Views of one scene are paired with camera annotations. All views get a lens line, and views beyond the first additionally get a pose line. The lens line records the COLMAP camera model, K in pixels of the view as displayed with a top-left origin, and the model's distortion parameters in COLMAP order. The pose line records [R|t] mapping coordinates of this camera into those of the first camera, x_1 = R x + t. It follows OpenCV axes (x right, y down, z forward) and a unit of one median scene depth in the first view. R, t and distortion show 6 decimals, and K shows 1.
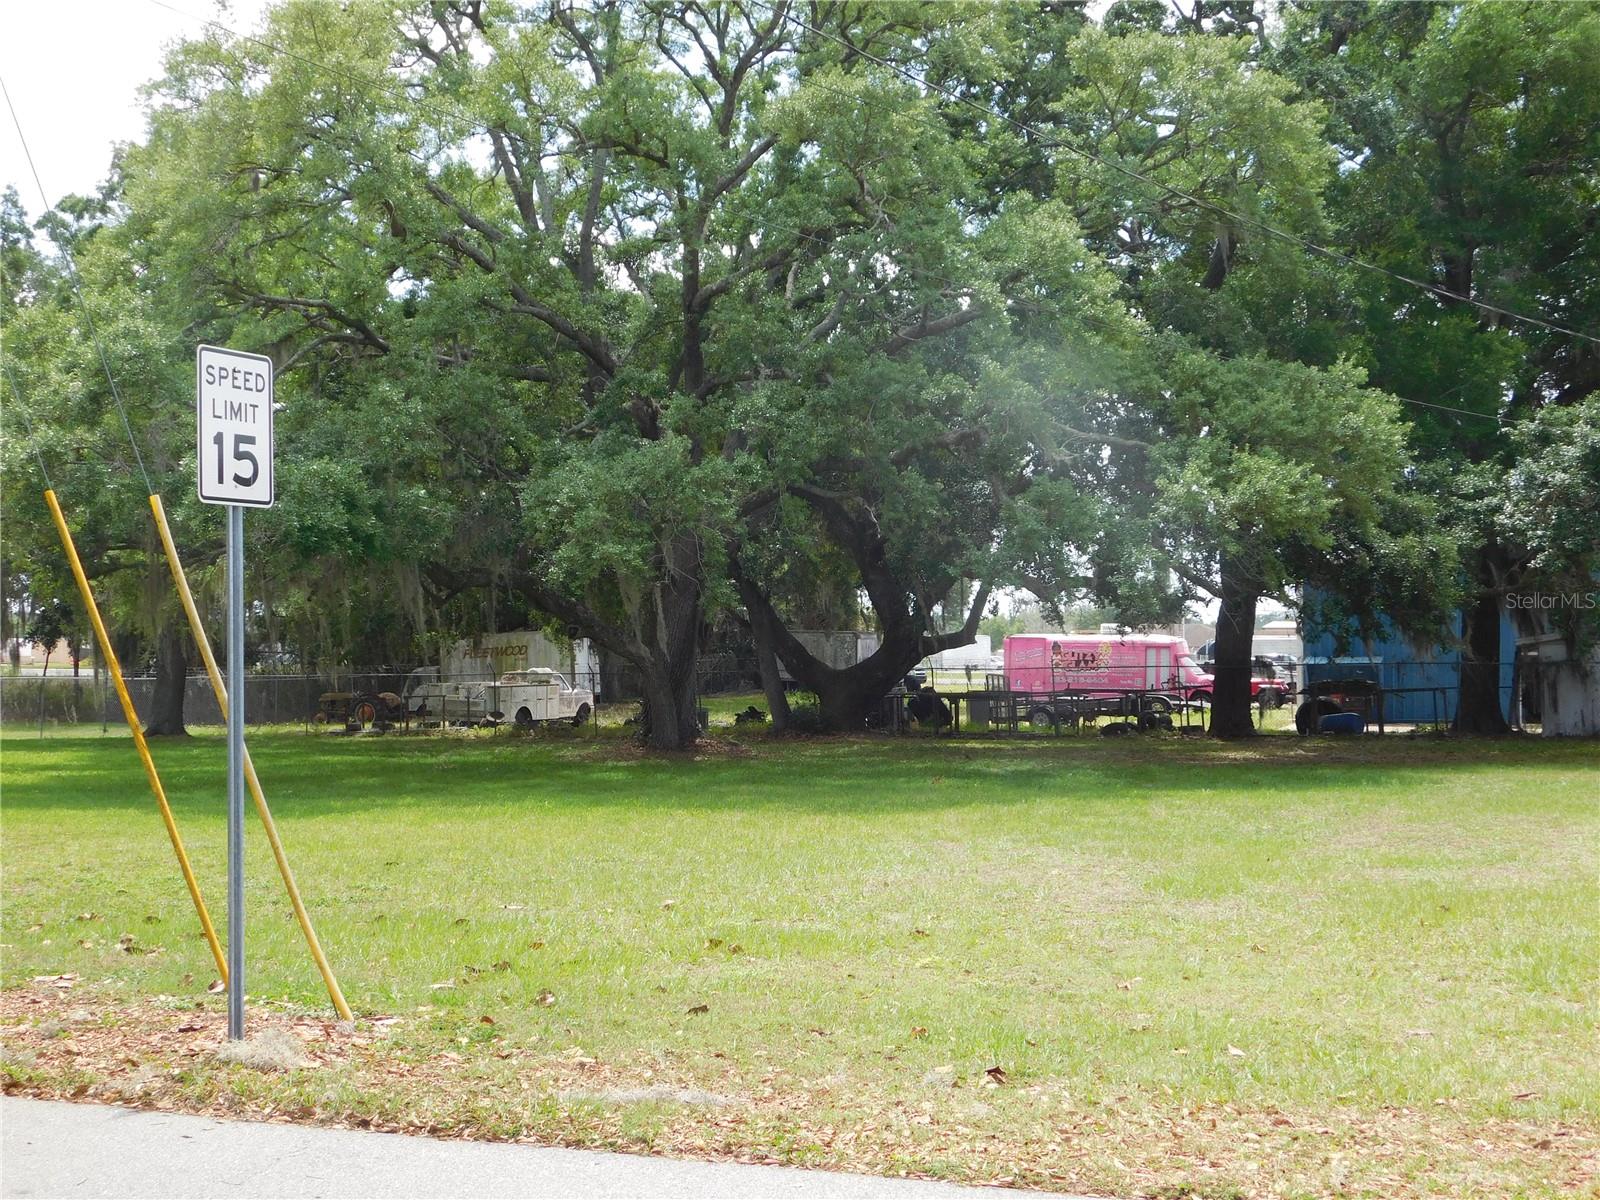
lens RADIAL K [[2121.6, 0, 806.5], [0, 2121.6, 591.5], [0, 0, 1]] dist [0.007314, 0.013968]
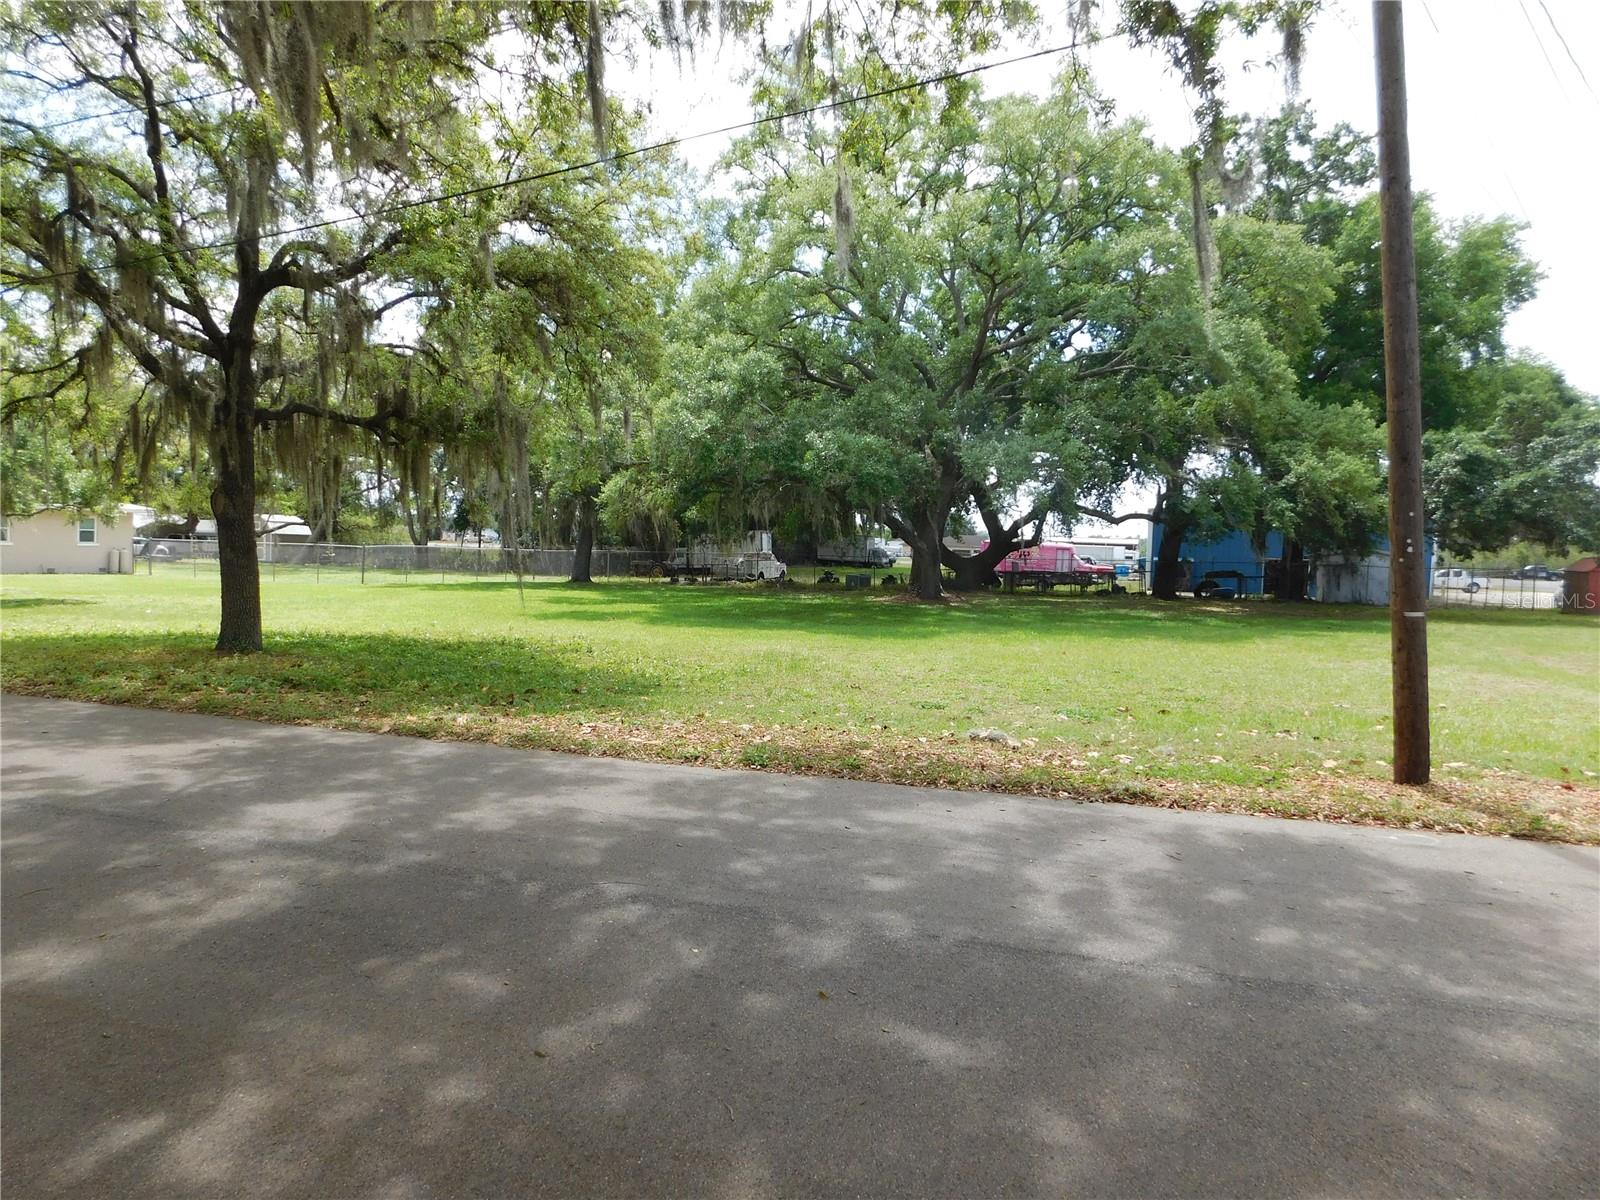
lens RADIAL K [[1058.9, 0, 800.0], [0, 1058.9, 600.0], [0, 0, 1]] dist [-0.026428, -0.000223]
pose [[0.997588, 0.025953, 0.064386, -0.287771], [-0.031067, 0.996331, 0.079750, 0.005094], [-0.062080, -0.081558, 0.994733, 0.092579]]
